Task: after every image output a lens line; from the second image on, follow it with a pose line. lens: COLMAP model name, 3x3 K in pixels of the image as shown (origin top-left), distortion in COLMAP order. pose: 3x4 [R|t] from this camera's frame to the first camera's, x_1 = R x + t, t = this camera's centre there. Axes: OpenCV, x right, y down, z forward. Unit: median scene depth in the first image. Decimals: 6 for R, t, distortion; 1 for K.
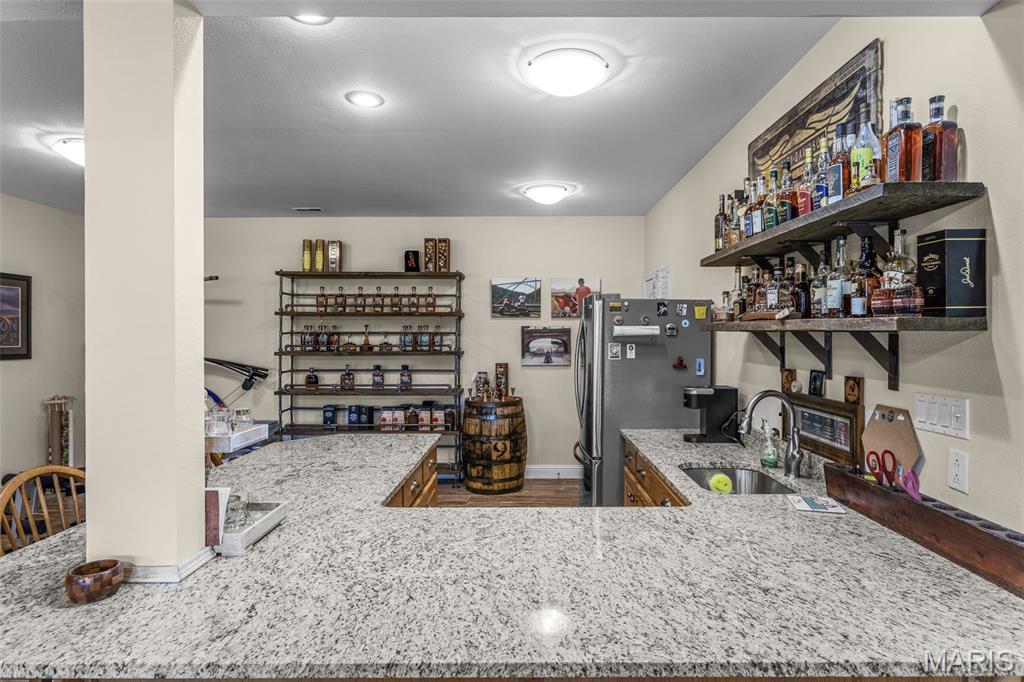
lens RADIAL K [[543.8, 0, 512.1], [0, 543.8, 331.6], [0, 0, 1]] dist [-0.003747, 0.000501]
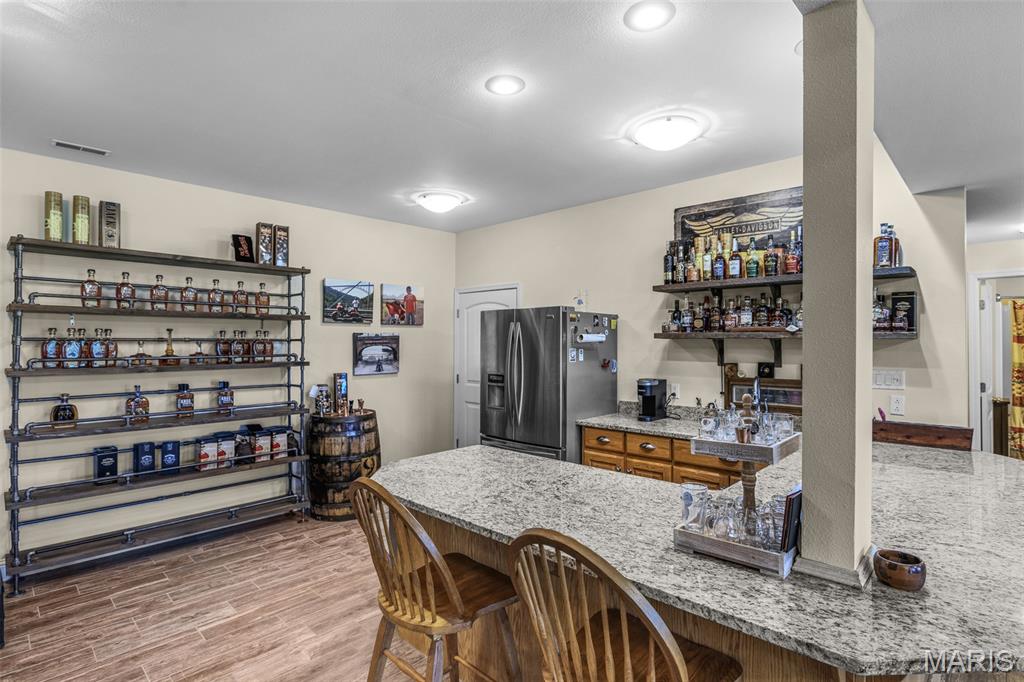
lens RADIAL K [[525.6, 0, 514.1], [0, 525.6, 338.2], [0, 0, 1]] dist [-0.004512, 0.002542]
pose [[0.683841, 0.004591, 0.729617, -0.462497], [-0.002099, 0.999988, -0.004325, 0.002492], [-0.729628, 0.001426, 0.683842, 0.192069]]
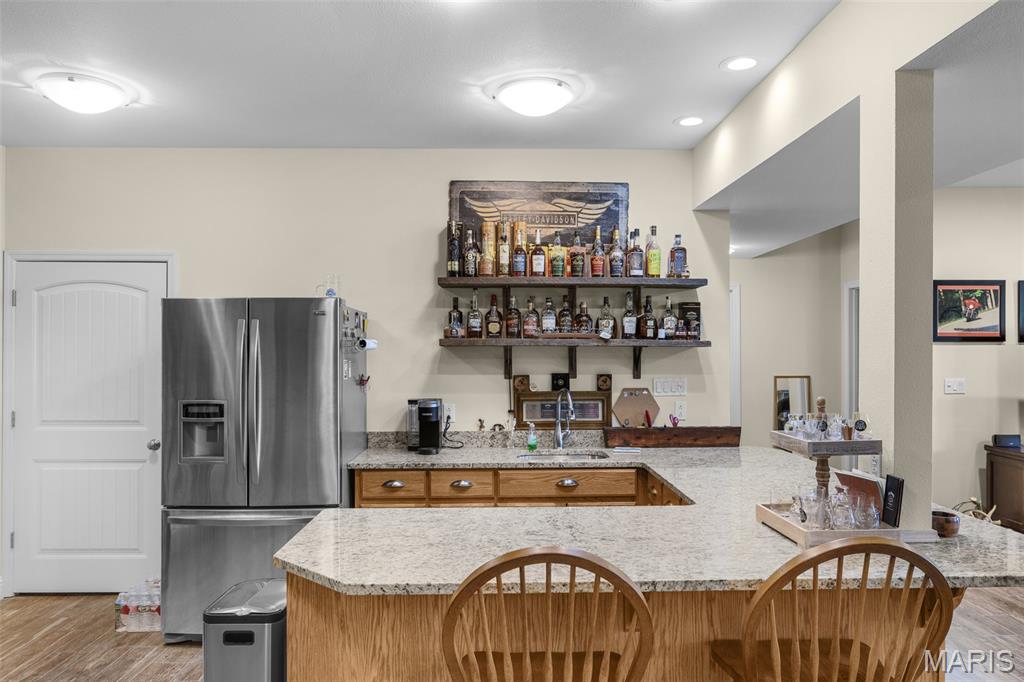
lens RADIAL K [[748.7, 0, 512.7], [0, 748.7, 348.9], [0, 0, 1]] dist [0.002686, 0.008242]
pose [[-0.035068, 0.005116, 0.999372, -0.596419], [-0.001548, 0.999985, -0.005173, 0.006626], [-0.999384, -0.001729, -0.035059, 0.492413]]
